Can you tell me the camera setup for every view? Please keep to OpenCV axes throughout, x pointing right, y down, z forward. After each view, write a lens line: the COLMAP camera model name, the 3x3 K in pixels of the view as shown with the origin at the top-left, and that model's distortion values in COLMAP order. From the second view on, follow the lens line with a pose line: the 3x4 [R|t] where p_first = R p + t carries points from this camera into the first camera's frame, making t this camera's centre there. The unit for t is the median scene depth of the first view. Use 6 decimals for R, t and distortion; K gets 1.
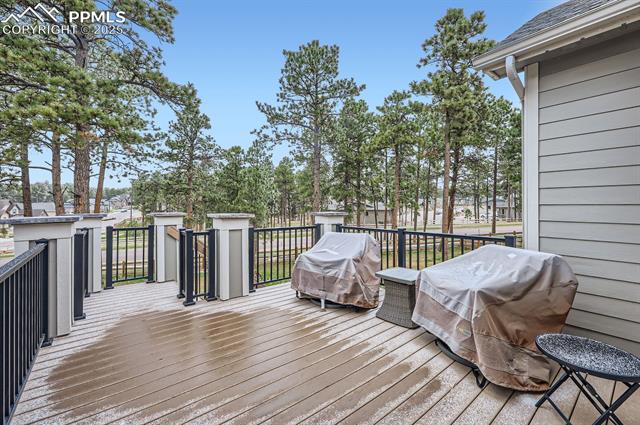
lens RADIAL K [[261.8, 0, 319.2], [0, 261.8, 209.4], [0, 0, 1]] dist [0.002175, 0.000457]
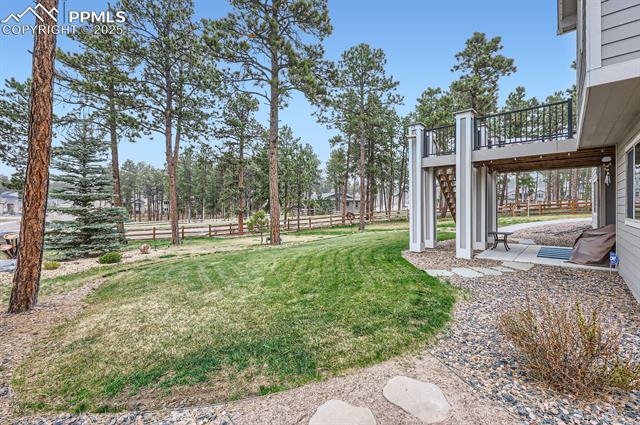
lens RADIAL K [[261.8, 0, 322.1], [0, 261.8, 207.8], [0, 0, 1]] dist [0.002175, 0.000457]
pose [[0.987744, -0.001568, 0.156078, -0.537057], [0.001520, 0.999999, 0.000431, 0.184604], [-0.156078, -0.000188, 0.987745, -0.274186]]
